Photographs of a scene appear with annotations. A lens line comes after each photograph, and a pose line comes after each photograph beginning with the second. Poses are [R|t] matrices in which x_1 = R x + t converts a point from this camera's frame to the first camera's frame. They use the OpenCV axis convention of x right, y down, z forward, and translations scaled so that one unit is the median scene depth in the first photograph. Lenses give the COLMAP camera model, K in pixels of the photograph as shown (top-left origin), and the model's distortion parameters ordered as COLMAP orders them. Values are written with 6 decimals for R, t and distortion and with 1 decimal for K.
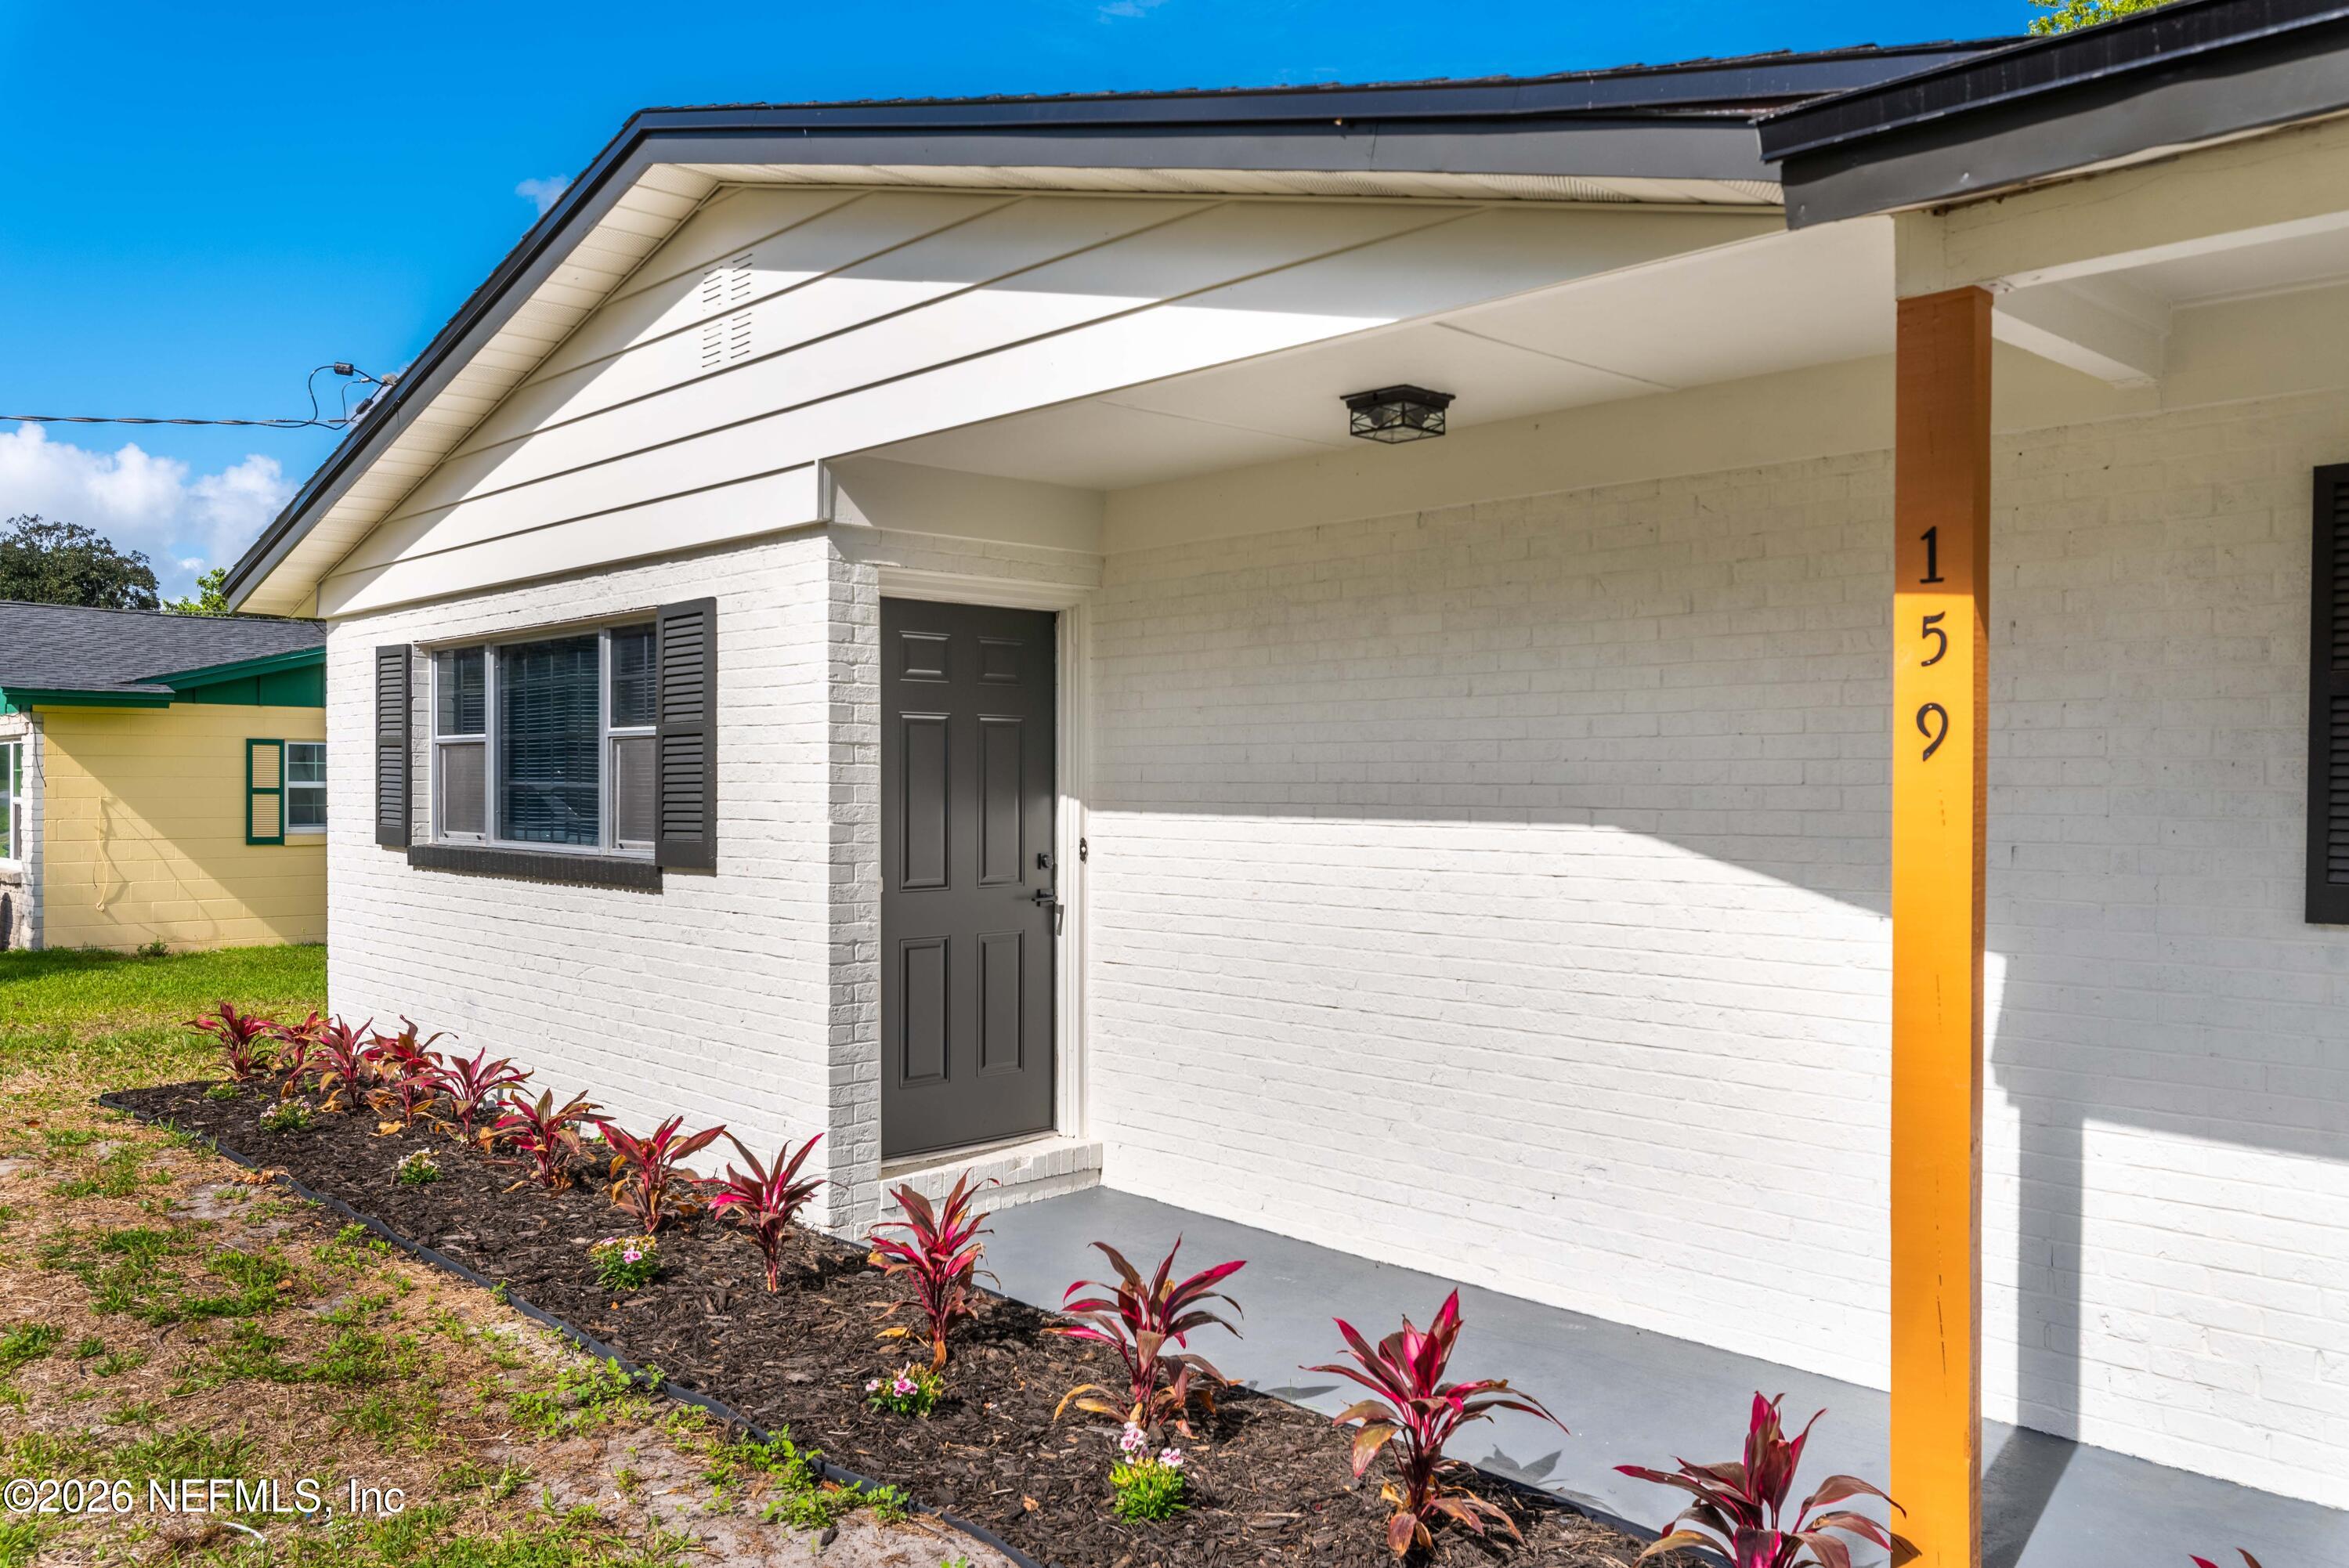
lens RADIAL K [[1786.7, 0, 1174.5], [0, 1786.7, 784.0], [0, 0, 1]] dist [-0.005548, -0.002326]
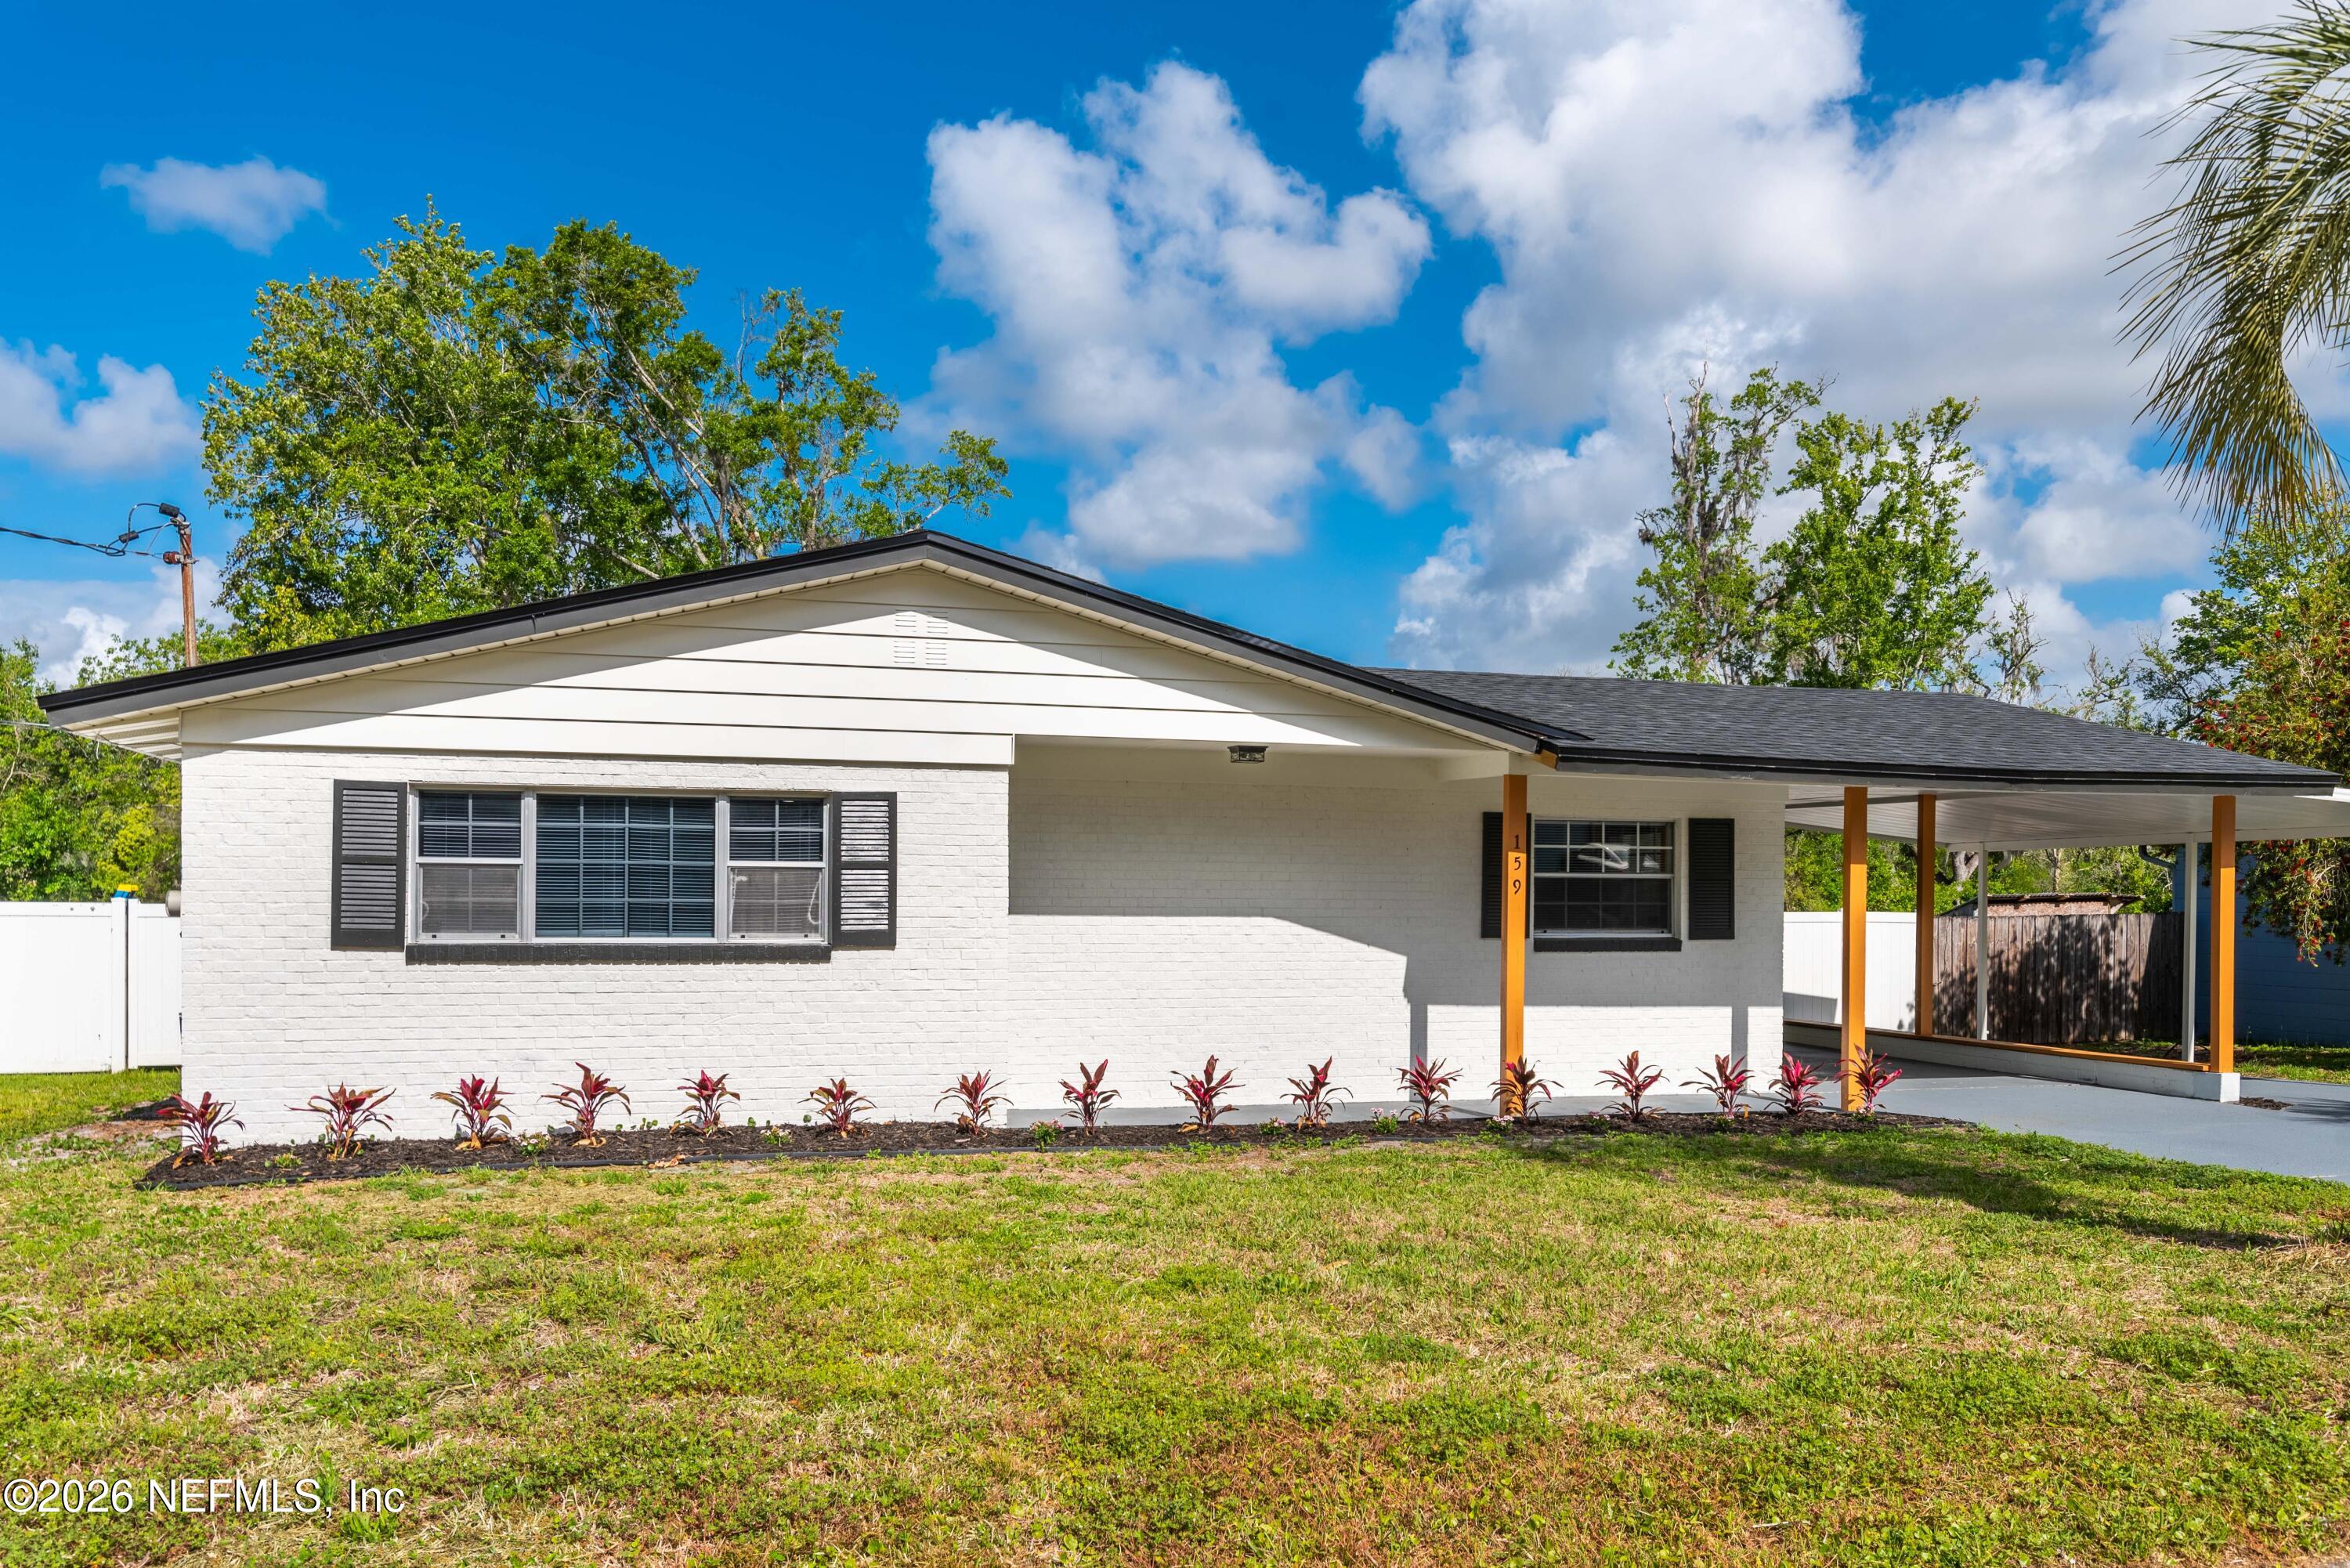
lens RADIAL K [[1787.3, 0, 1175.0], [0, 1787.3, 784.0], [0, 0, 1]] dist [-0.005548, -0.002326]
pose [[0.443872, 0.058280, 0.894193, -1.644651], [-0.004468, 0.998014, -0.062829, -0.001968], [-0.896079, 0.023893, 0.443251, -0.031305]]
